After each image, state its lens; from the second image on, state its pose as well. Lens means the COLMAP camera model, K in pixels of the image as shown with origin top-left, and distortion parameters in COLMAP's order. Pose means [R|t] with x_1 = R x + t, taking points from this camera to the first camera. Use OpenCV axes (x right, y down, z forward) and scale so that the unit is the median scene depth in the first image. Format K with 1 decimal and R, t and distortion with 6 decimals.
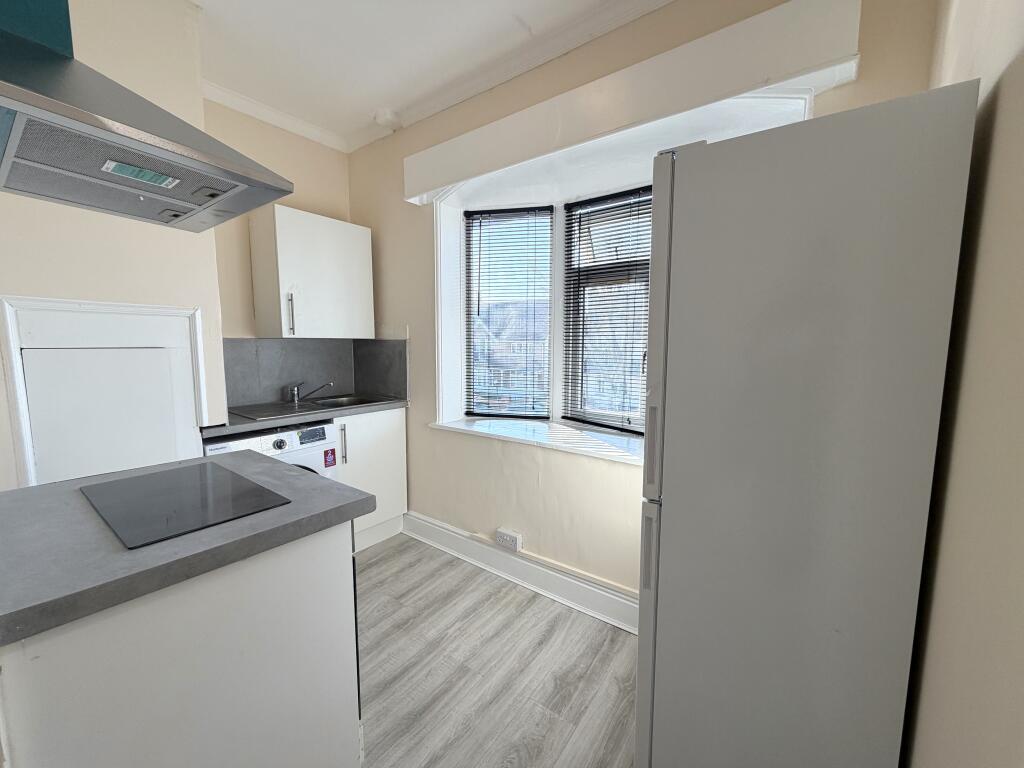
lens RADIAL K [[406.6, 0, 509.8], [0, 406.6, 386.1], [0, 0, 1]] dist [-0.000352, -0.000155]
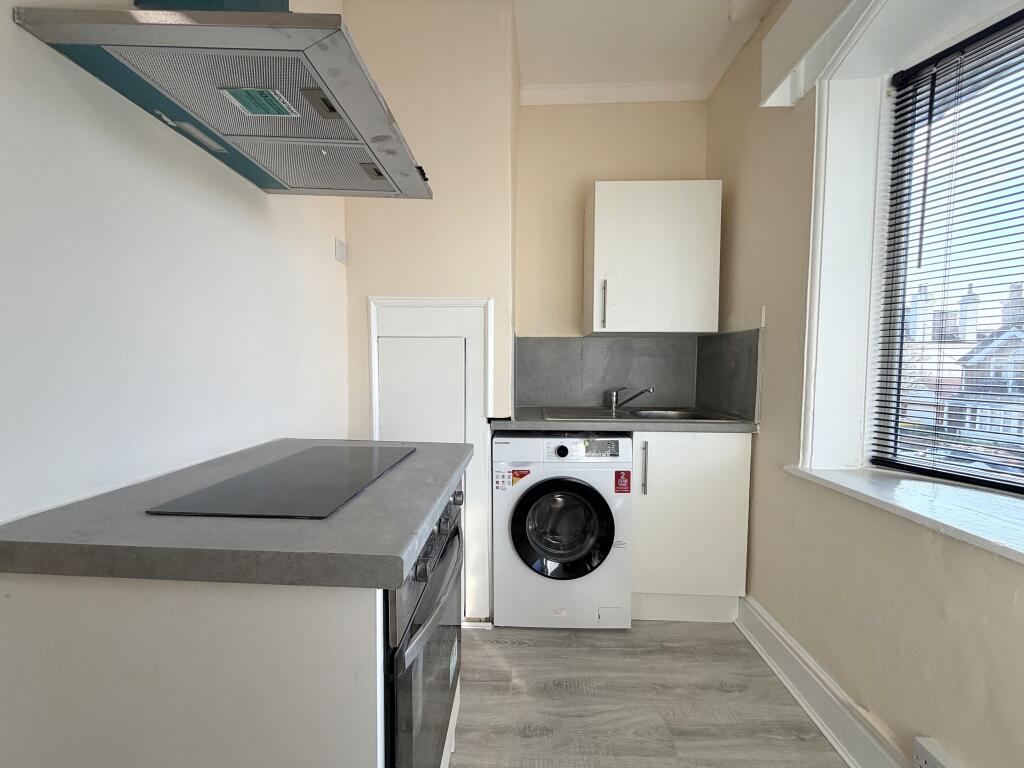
lens RADIAL K [[406.6, 0, 509.8], [0, 406.6, 386.1], [0, 0, 1]] dist [-0.000352, -0.000155]
pose [[0.566473, 0.040934, -0.823063, 0.063703], [-0.090886, 0.995776, -0.013029, 0.024607], [0.819053, 0.082185, 0.567800, 0.362610]]
